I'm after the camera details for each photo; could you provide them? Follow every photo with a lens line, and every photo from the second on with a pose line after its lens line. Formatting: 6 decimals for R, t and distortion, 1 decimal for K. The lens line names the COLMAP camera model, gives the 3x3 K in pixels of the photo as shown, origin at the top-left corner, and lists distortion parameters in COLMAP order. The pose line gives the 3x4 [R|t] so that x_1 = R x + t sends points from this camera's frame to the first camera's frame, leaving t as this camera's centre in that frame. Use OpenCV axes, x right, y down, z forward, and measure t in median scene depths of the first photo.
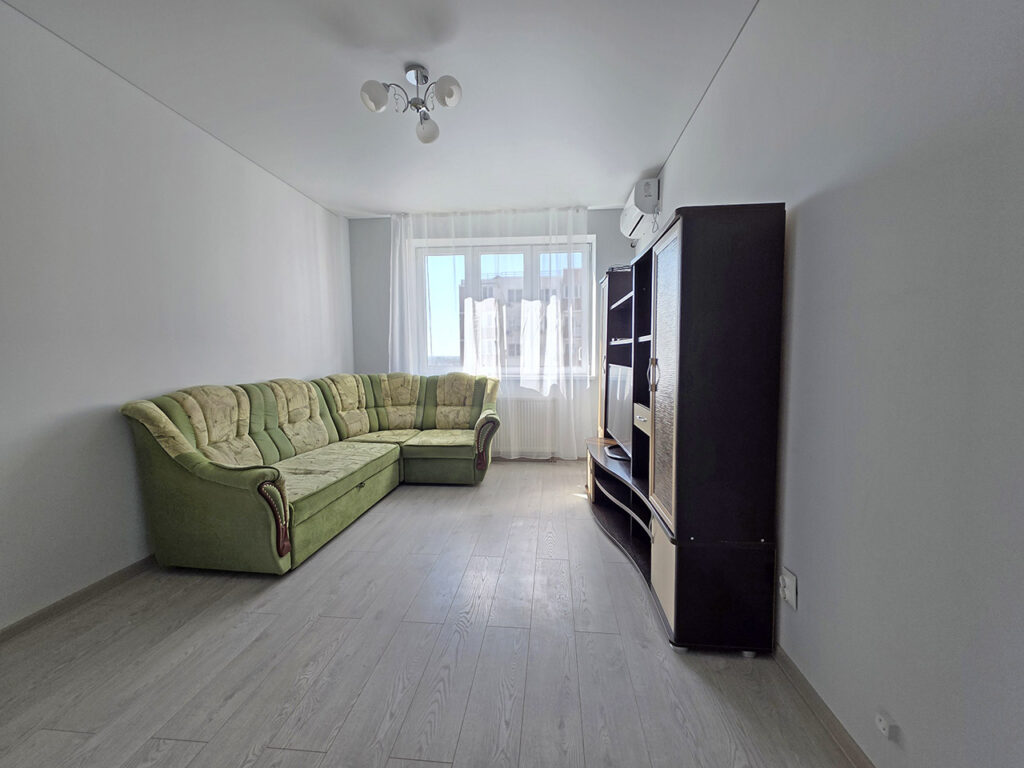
lens RADIAL K [[408.8, 0, 512.0], [0, 408.8, 384.0], [0, 0, 1]] dist [0.001750, -0.000013]
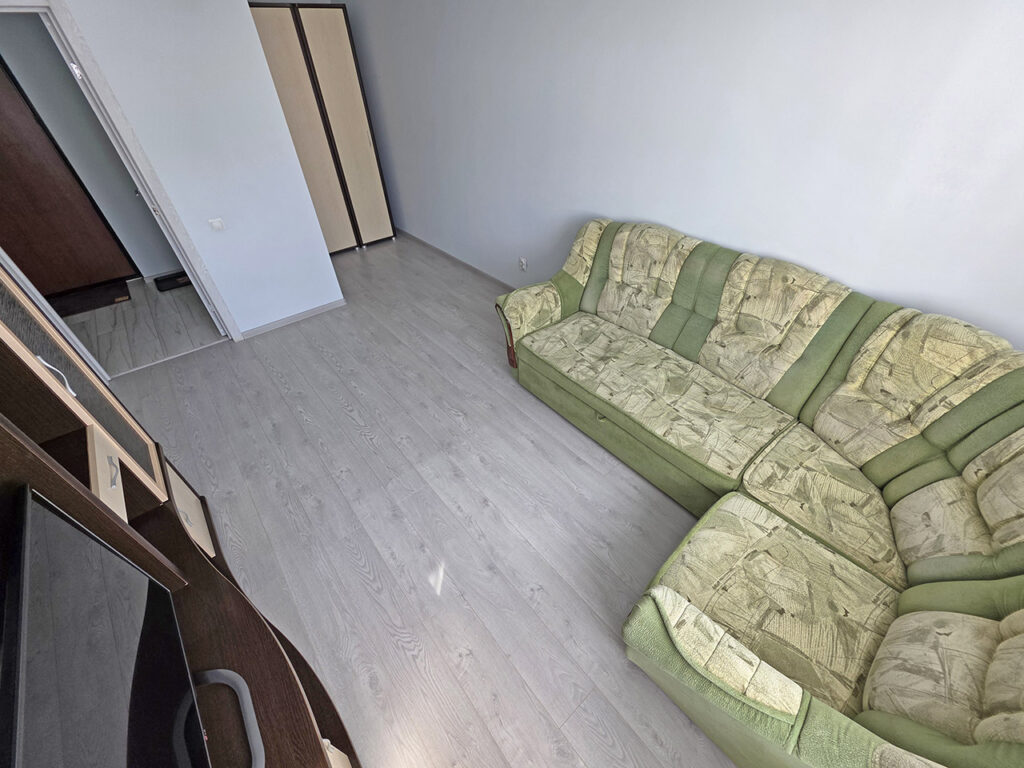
lens RADIAL K [[408.8, 0, 512.0], [0, 408.8, 384.0], [0, 0, 1]] dist [0.001750, -0.000013]
pose [[-0.697174, 0.471602, -0.539944, 0.093471], [-0.022125, 0.738651, 0.673725, -0.217694], [0.716561, 0.481650, -0.504534, 0.864501]]
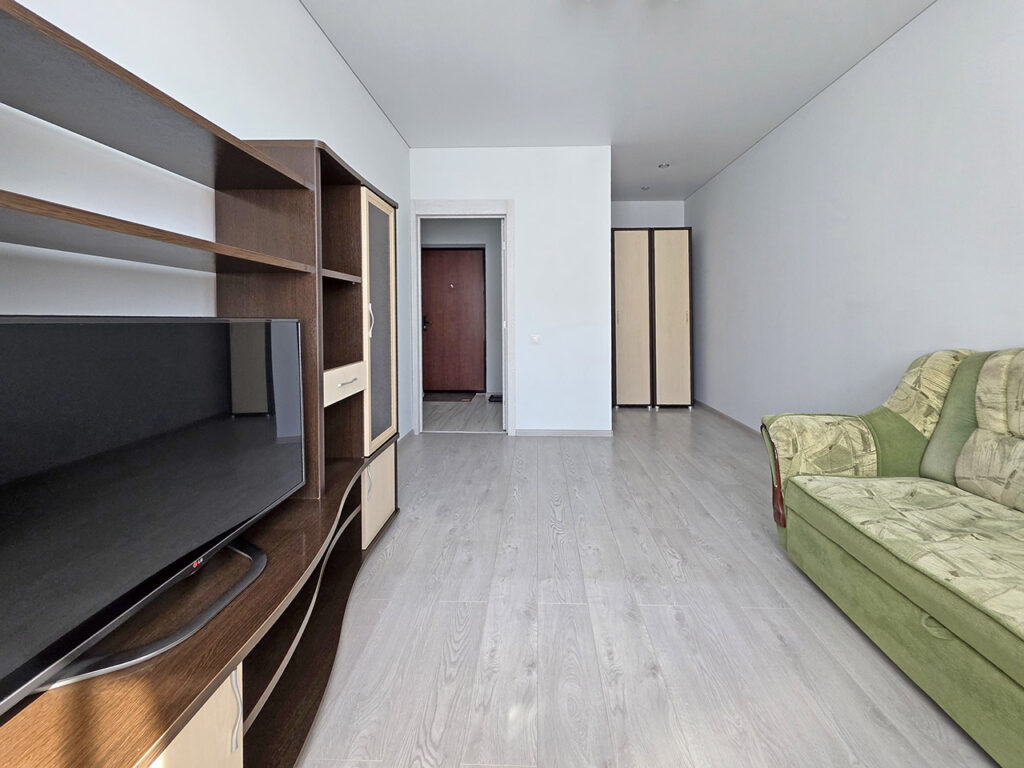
lens RADIAL K [[426.7, 0, 520.4], [0, 426.7, 318.1], [0, 0, 1]] dist [0.002037, 0.000996]
pose [[-0.998108, 0.006114, -0.061184, 0.026654], [0.001525, 0.997199, 0.074778, -0.047460], [0.061470, 0.074543, -0.995321, 0.943950]]
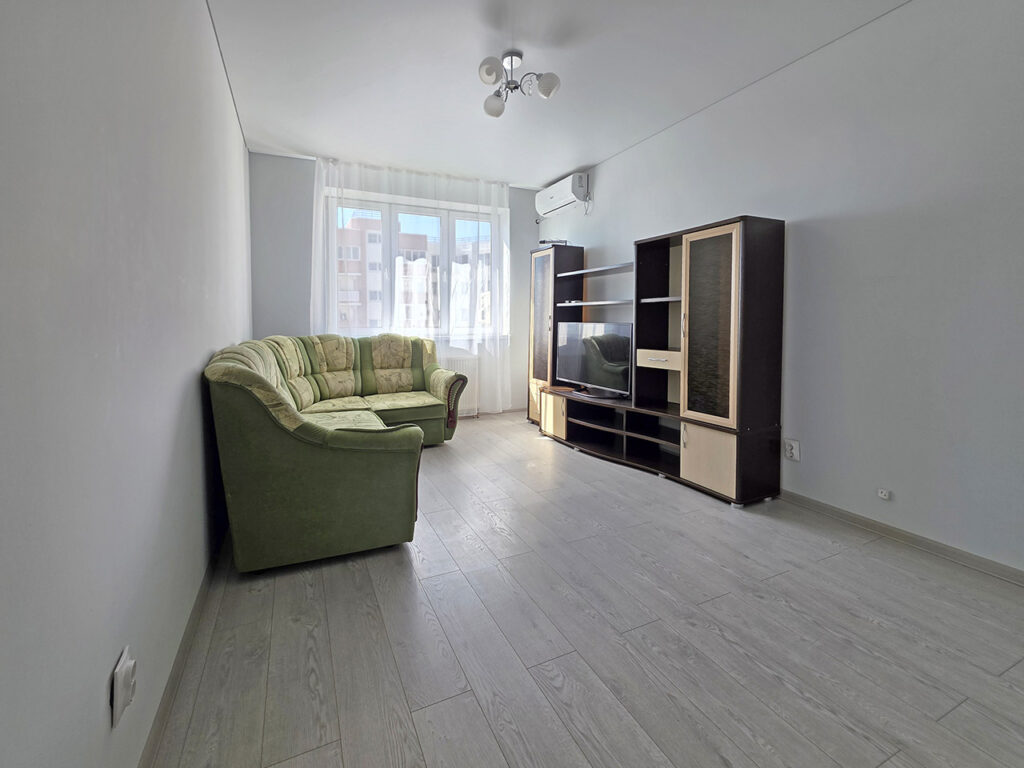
lens RADIAL K [[430.8, 0, 477.8], [0, 430.8, 339.8], [0, 0, 1]] dist [0.000628, 0.000081]
pose [[0.875150, -0.020049, 0.483436, -0.459288], [0.035052, 0.999143, -0.022018, 0.016124], [-0.482580, 0.036214, 0.875103, 0.024281]]
